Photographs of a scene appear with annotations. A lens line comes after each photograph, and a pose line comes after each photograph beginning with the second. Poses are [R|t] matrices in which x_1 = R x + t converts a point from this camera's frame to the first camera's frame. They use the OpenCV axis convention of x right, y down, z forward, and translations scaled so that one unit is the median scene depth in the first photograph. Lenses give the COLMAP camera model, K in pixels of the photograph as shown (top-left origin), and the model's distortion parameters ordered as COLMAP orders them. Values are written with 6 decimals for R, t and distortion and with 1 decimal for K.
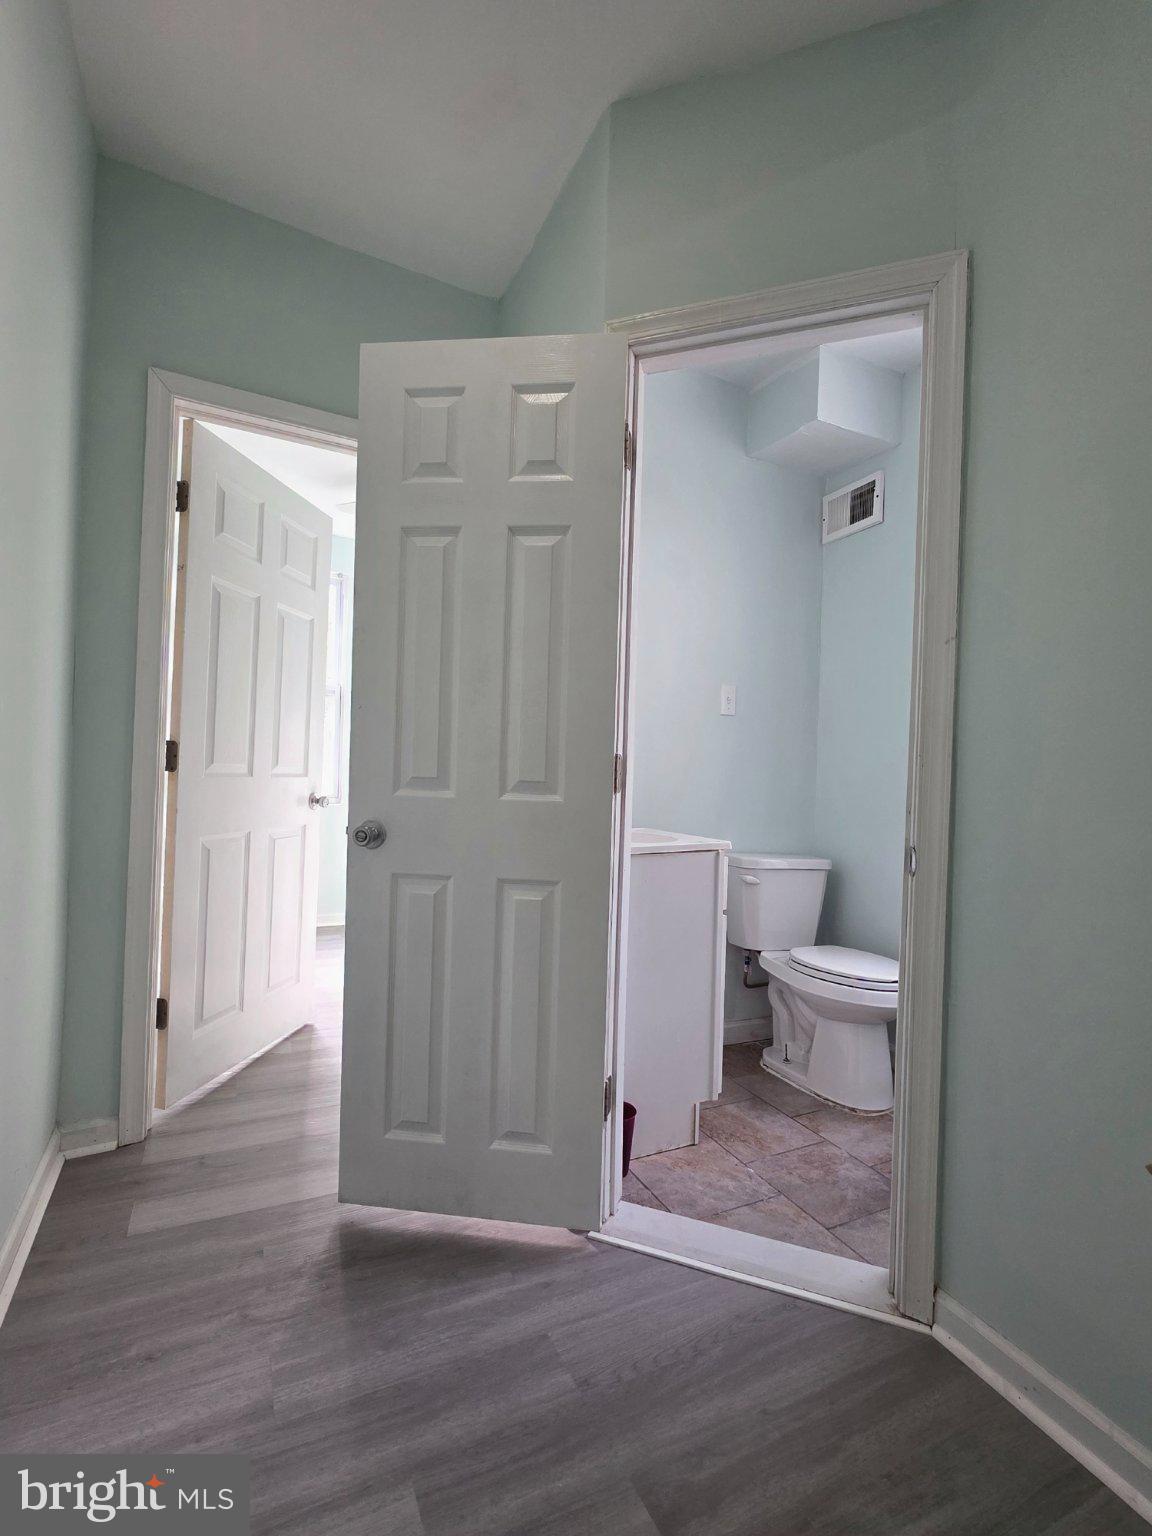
lens RADIAL K [[726.7, 0, 576.1], [0, 726.7, 768.7], [0, 0, 1]] dist [0.001430, 0.002866]
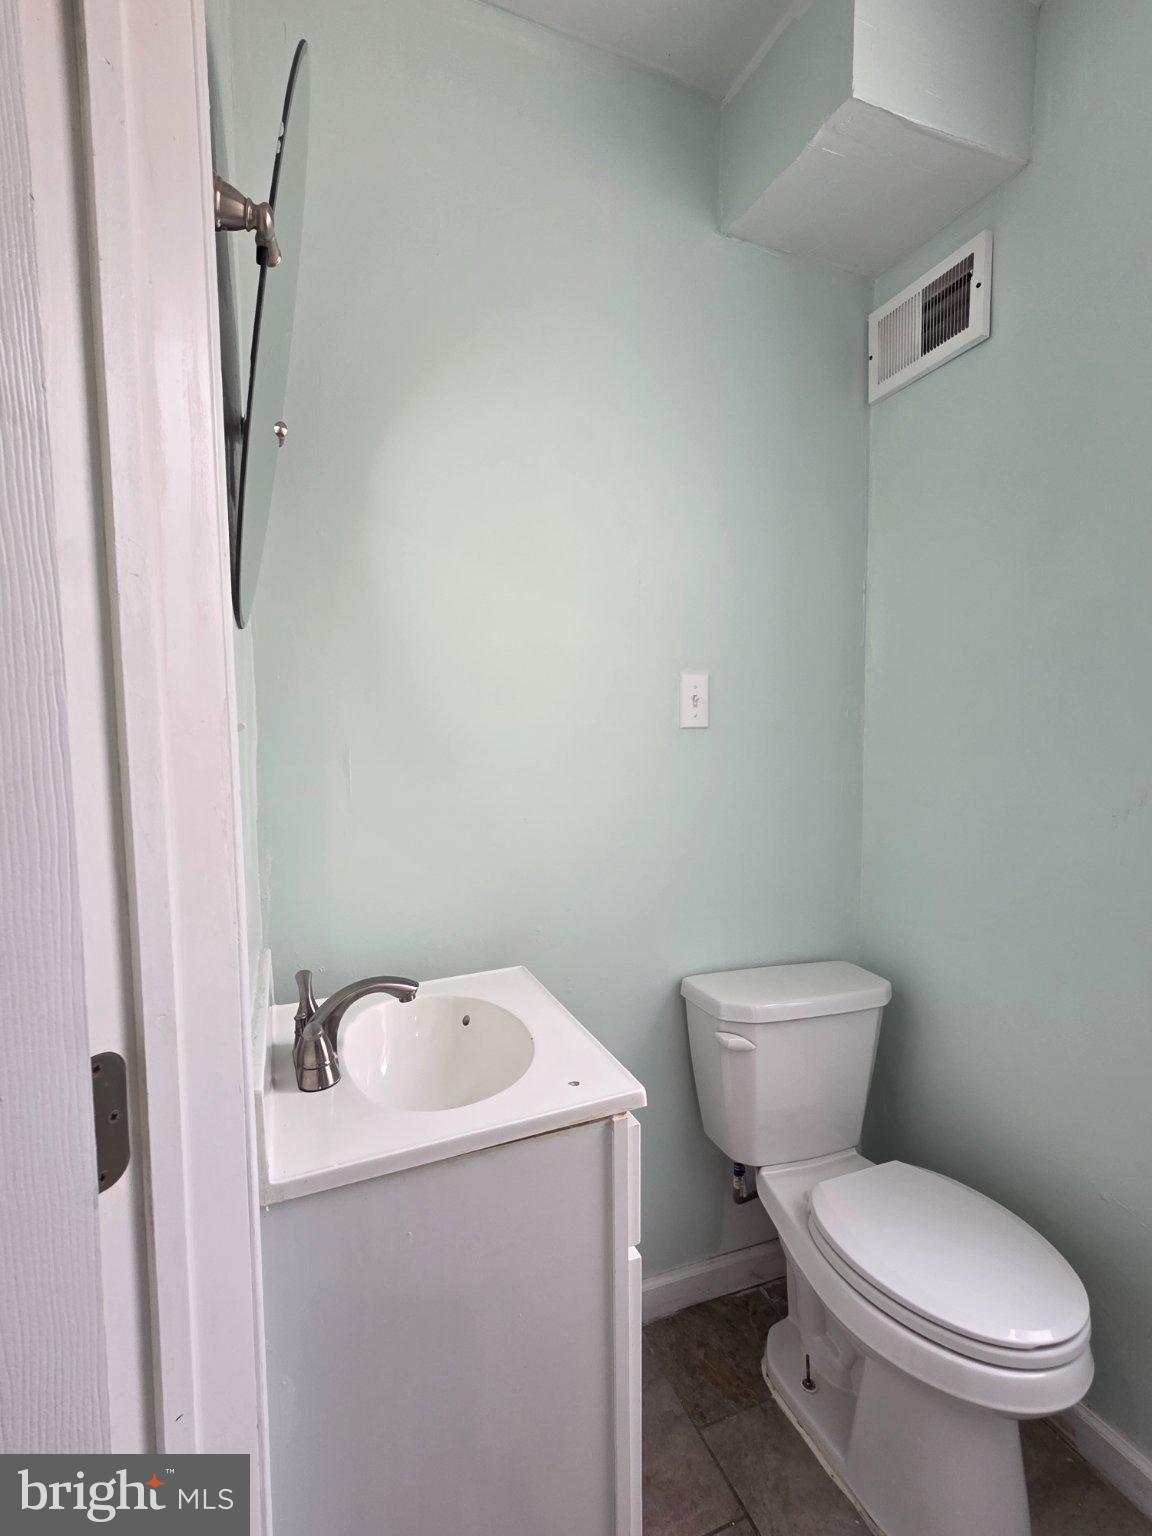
lens RADIAL K [[726.7, 0, 578.8], [0, 726.7, 768.1], [0, 0, 1]] dist [0.001430, 0.002866]
pose [[0.997373, -0.033250, -0.064352, 0.156764], [0.037571, 0.997035, 0.067159, -0.084120], [0.061928, -0.069401, 0.995665, 0.449177]]
